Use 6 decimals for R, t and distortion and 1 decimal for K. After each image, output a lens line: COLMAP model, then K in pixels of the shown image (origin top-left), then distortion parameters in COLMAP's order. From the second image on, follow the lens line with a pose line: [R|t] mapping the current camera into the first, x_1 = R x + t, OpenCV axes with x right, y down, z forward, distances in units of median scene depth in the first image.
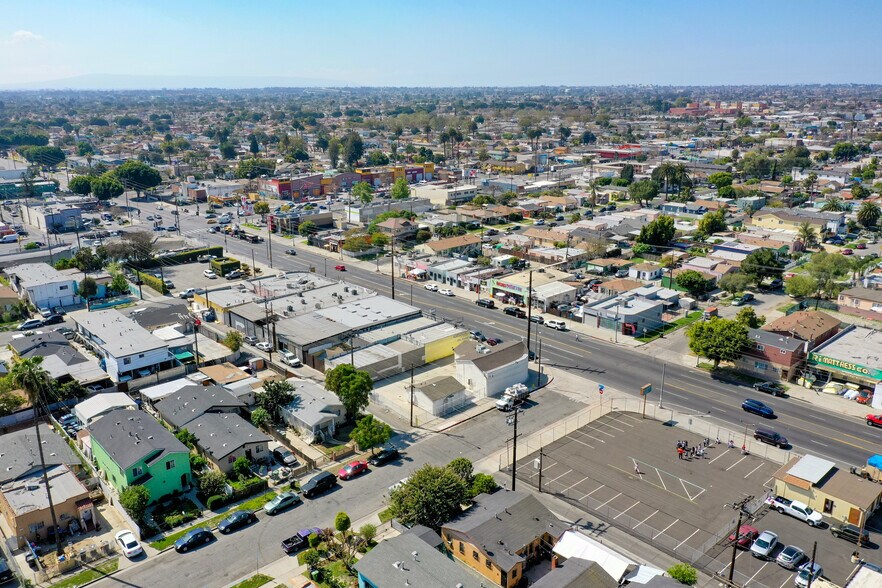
lens RADIAL K [[705.6, 0, 441.0], [0, 705.6, 294.0], [0, 0, 1]] dist [0.001521, -0.001178]
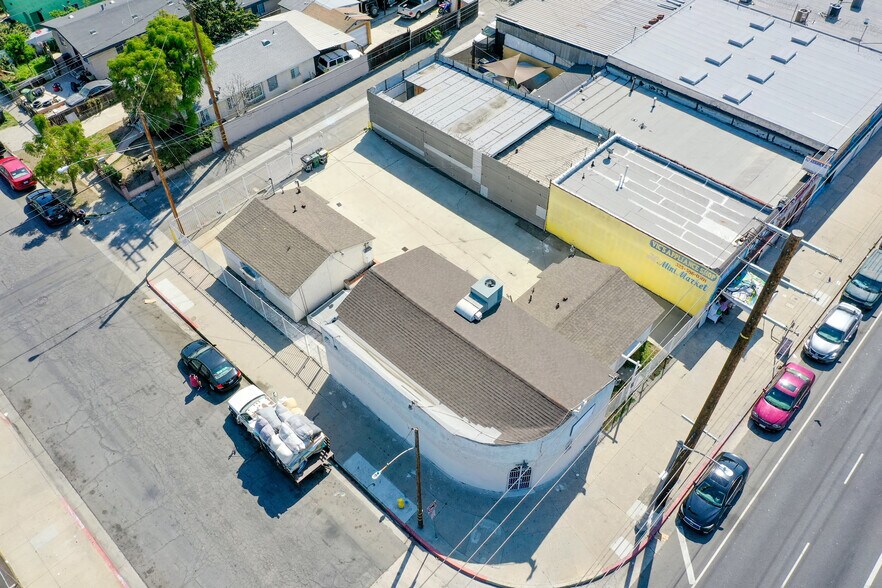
lens RADIAL K [[705.6, 0, 441.0], [0, 705.6, 294.0], [0, 0, 1]] dist [0.001521, -0.001178]
pose [[0.072302, 0.727319, -0.682481, 0.247896], [-0.286740, 0.670542, 0.684218, -0.111606], [0.955276, 0.146224, 0.257033, 0.878817]]
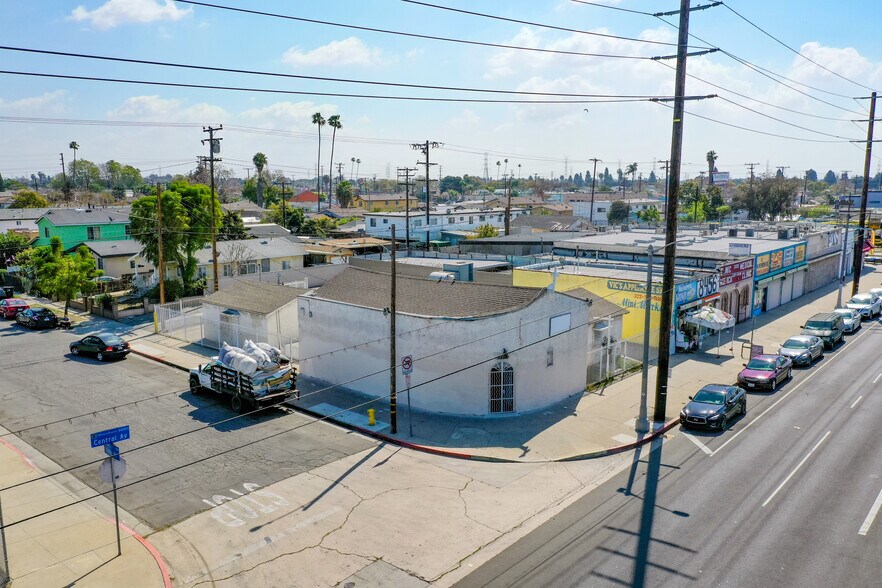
lens RADIAL K [[670.6, 0, 446.0], [0, 670.6, 215.1], [0, 0, 1]] dist [0.000755, 0.000171]
pose [[0.124076, 0.146114, -0.981456, 0.336743], [-0.286215, 0.952329, 0.105594, 0.032773], [0.950098, 0.267806, 0.159981, 0.913930]]
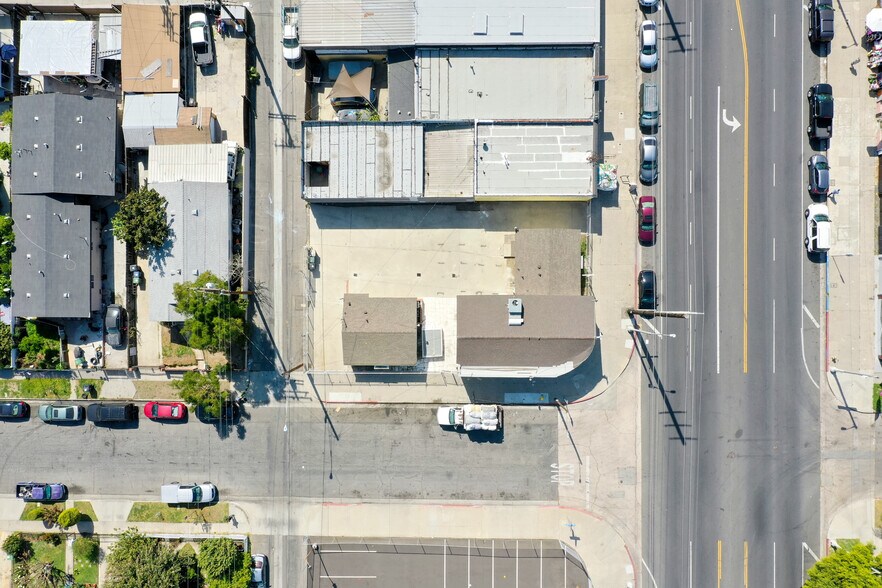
lens RADIAL K [[705.6, 0, 441.0], [0, 705.6, 294.0], [0, 0, 1]] dist [0.001521, -0.001178]
pose [[0.737744, 0.674665, -0.023679, 0.021294], [-0.169073, 0.218612, 0.961053, -0.417126], [0.653566, -0.705008, 0.275348, 0.795713]]
